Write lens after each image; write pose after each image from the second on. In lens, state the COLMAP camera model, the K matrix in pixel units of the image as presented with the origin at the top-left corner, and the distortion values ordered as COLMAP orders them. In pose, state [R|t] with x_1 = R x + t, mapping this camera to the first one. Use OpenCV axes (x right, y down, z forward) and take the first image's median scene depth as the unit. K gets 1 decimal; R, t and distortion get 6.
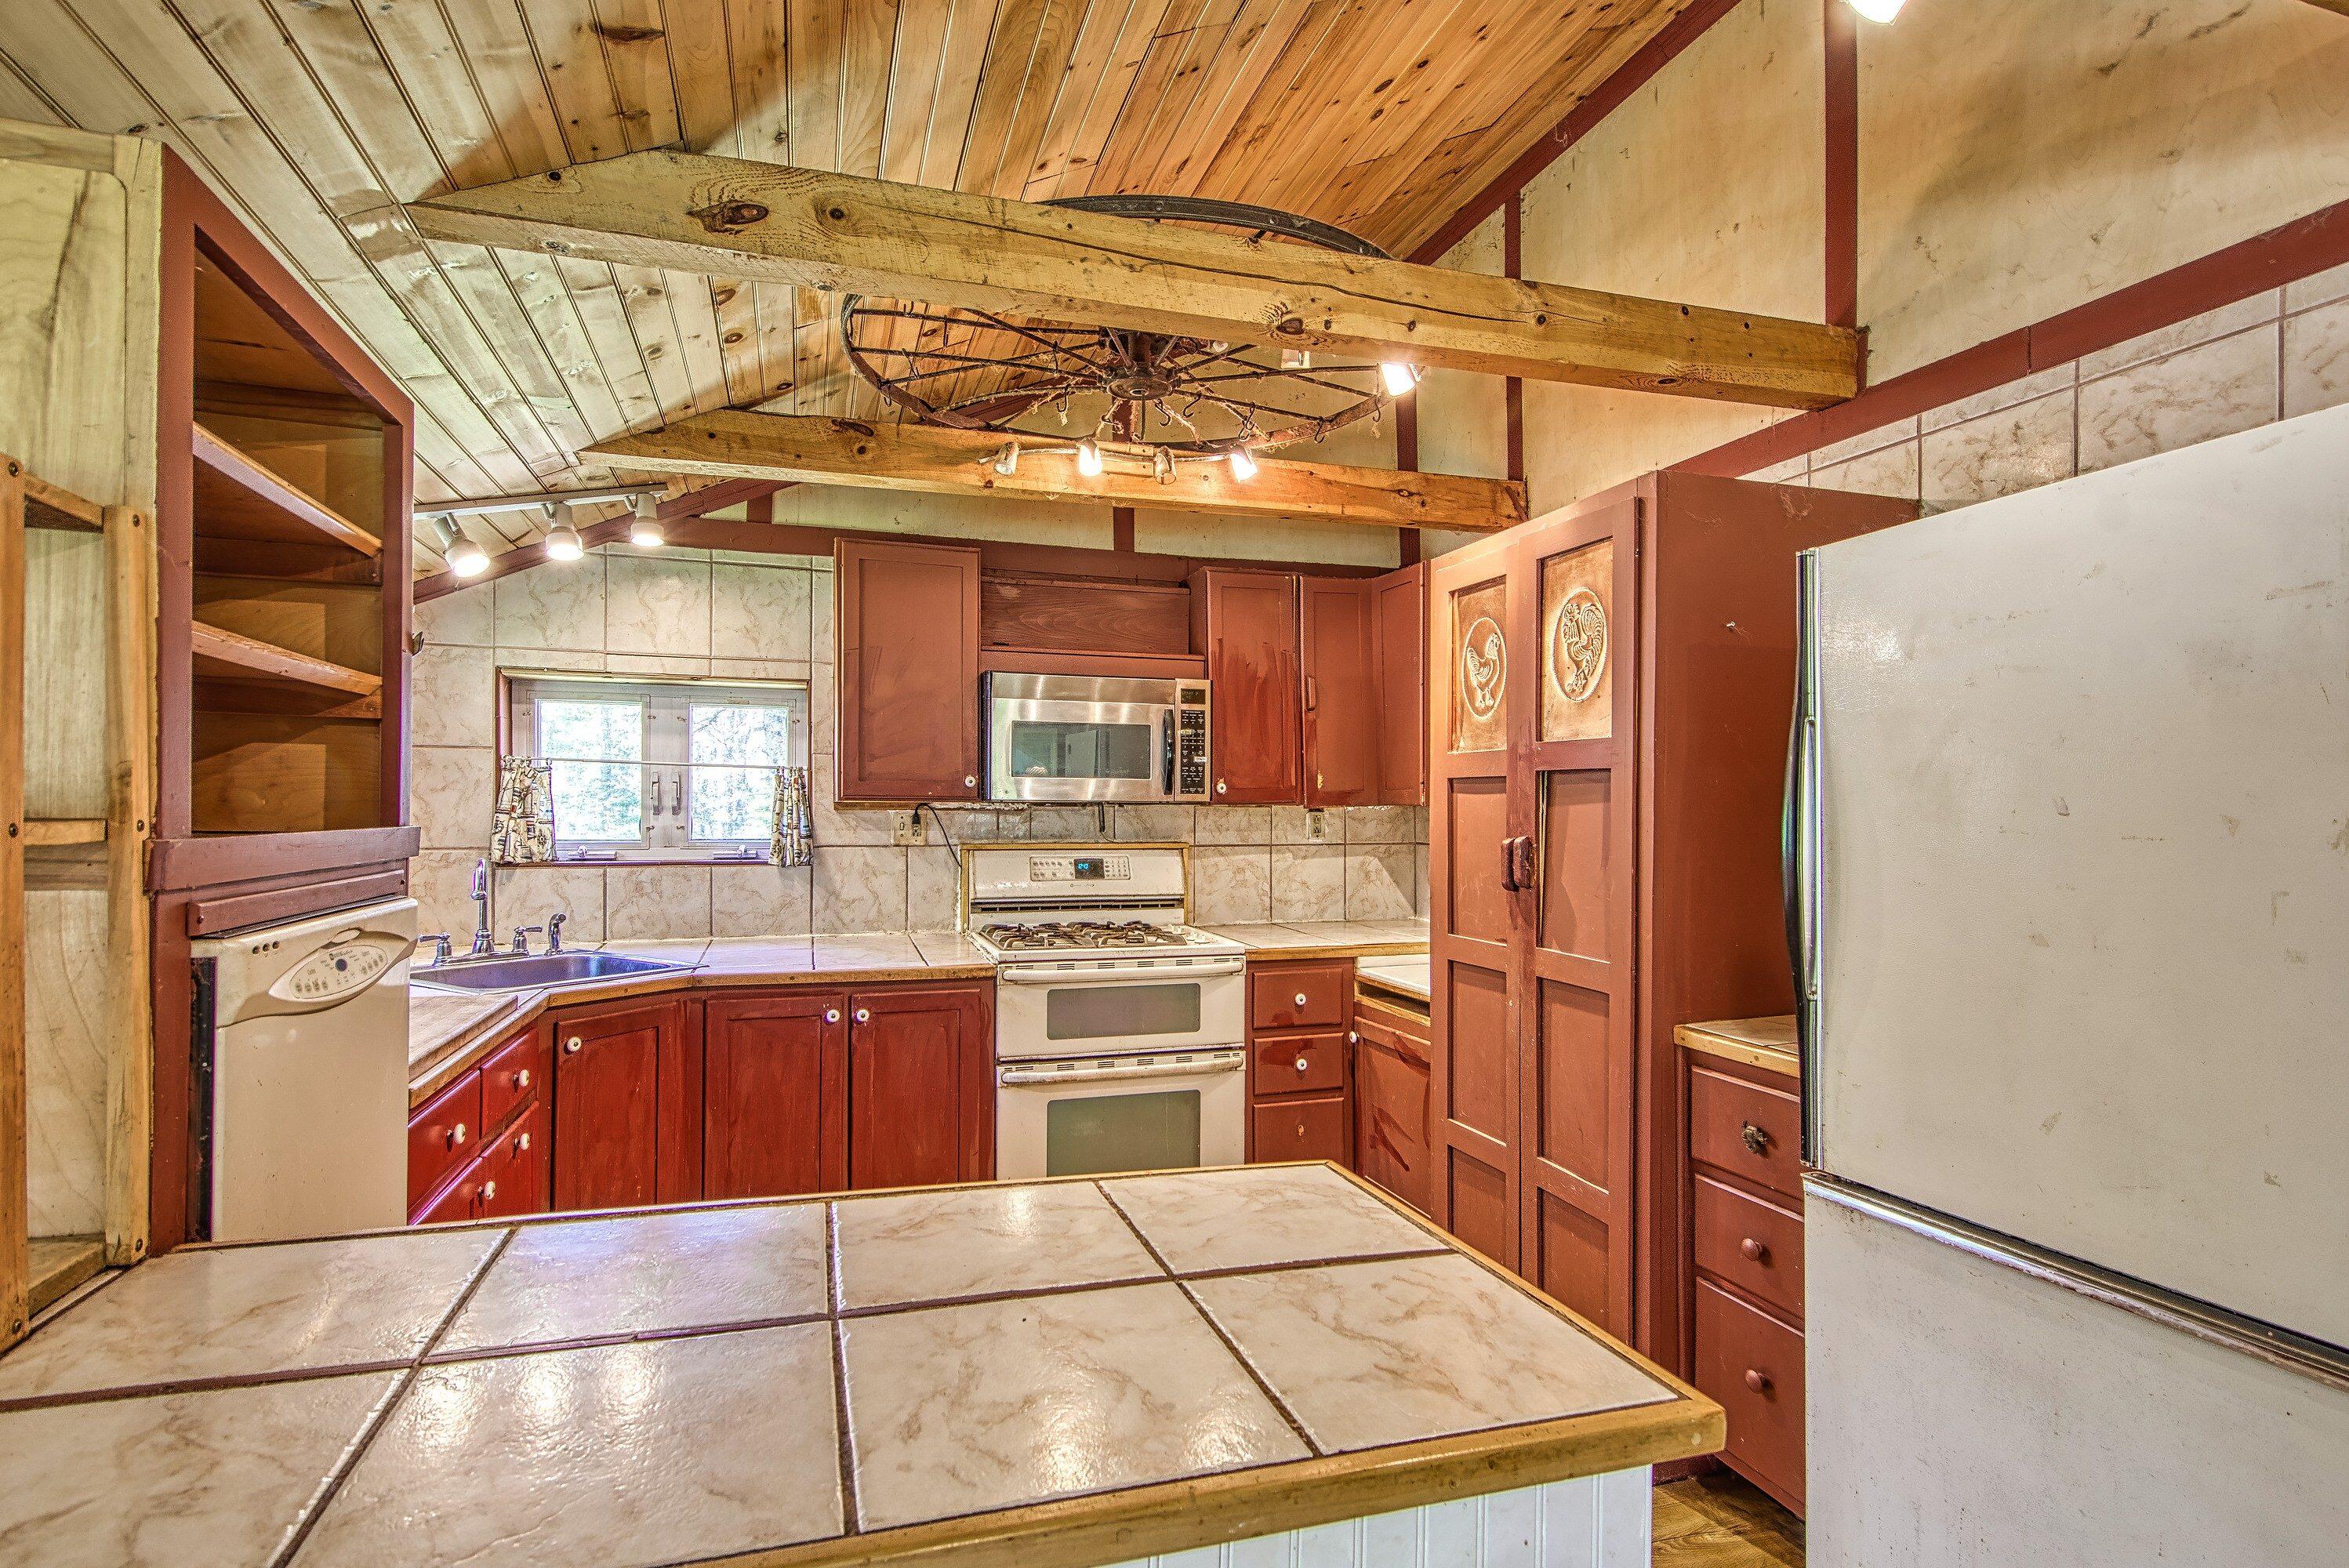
lens RADIAL K [[1128.1, 0, 1164.2], [0, 1128.1, 818.0], [0, 0, 1]] dist [0.018289, -0.000545]
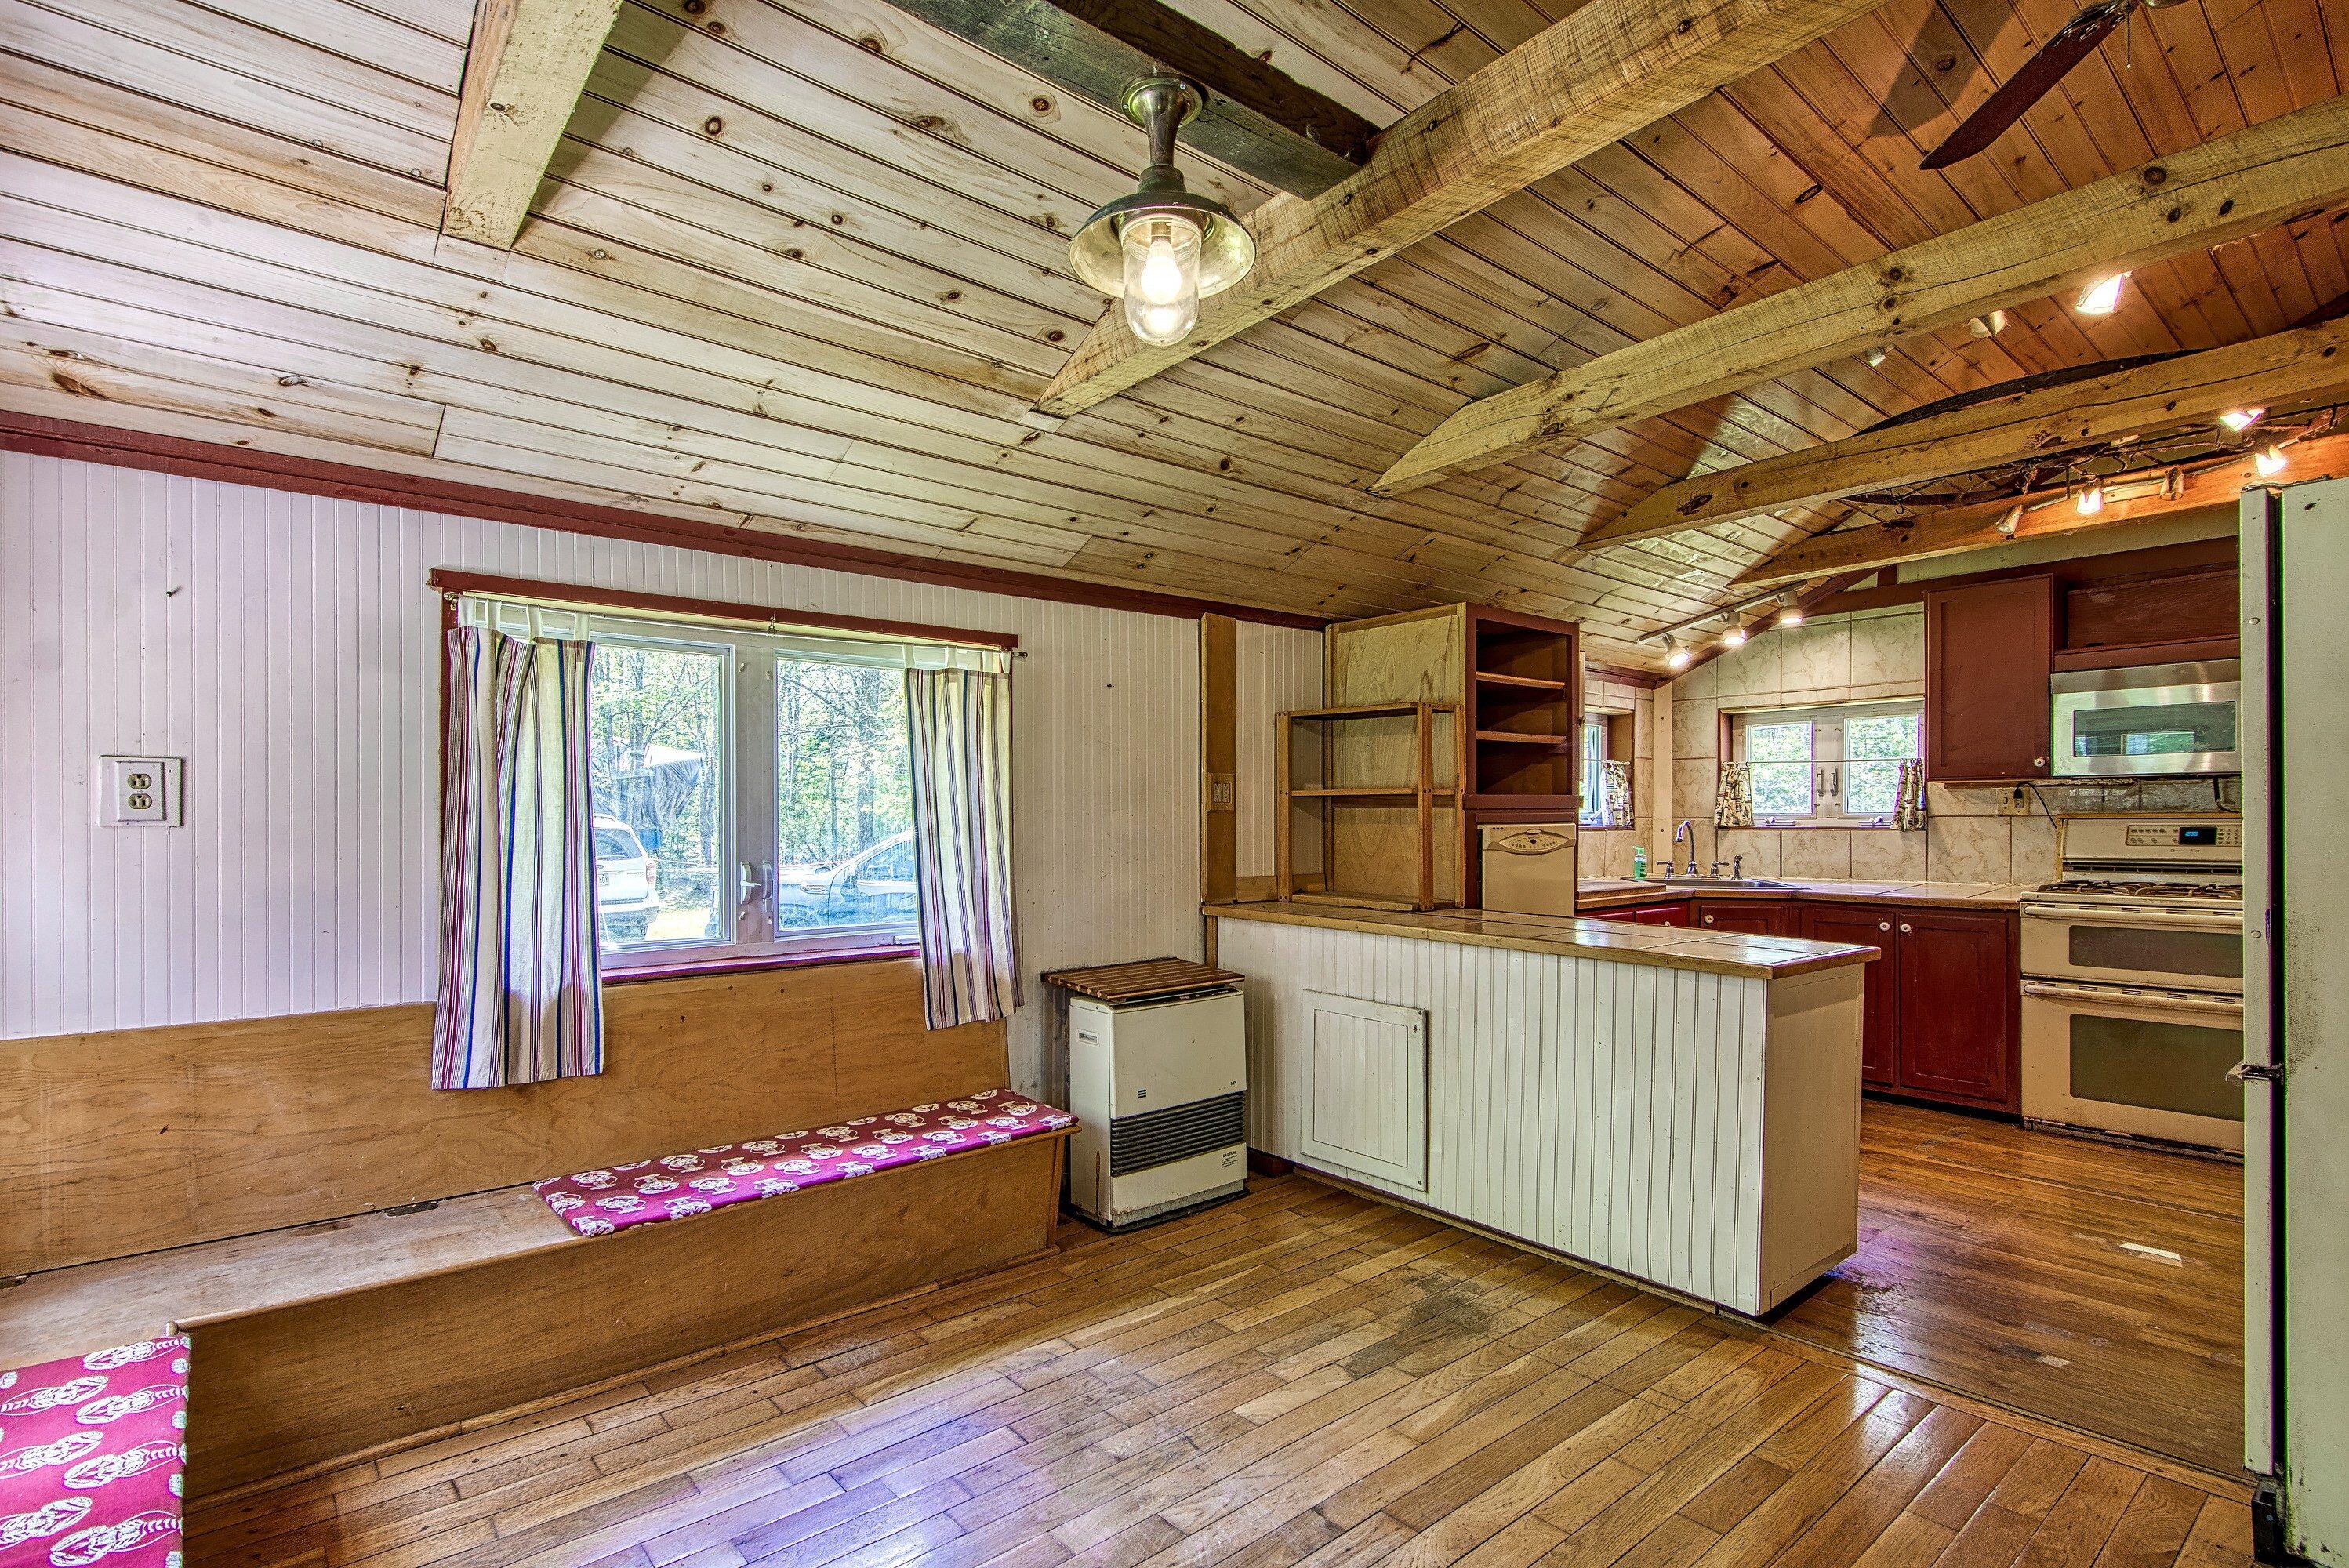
lens RADIAL K [[1128.1, 0, 1164.2], [0, 1128.1, 818.0], [0, 0, 1]] dist [0.018289, -0.000545]
pose [[0.380113, -0.007438, -0.924910, 0.631355], [0.003254, 0.999972, -0.006704, 0.034855], [0.924934, -0.000461, 0.380127, -0.380124]]
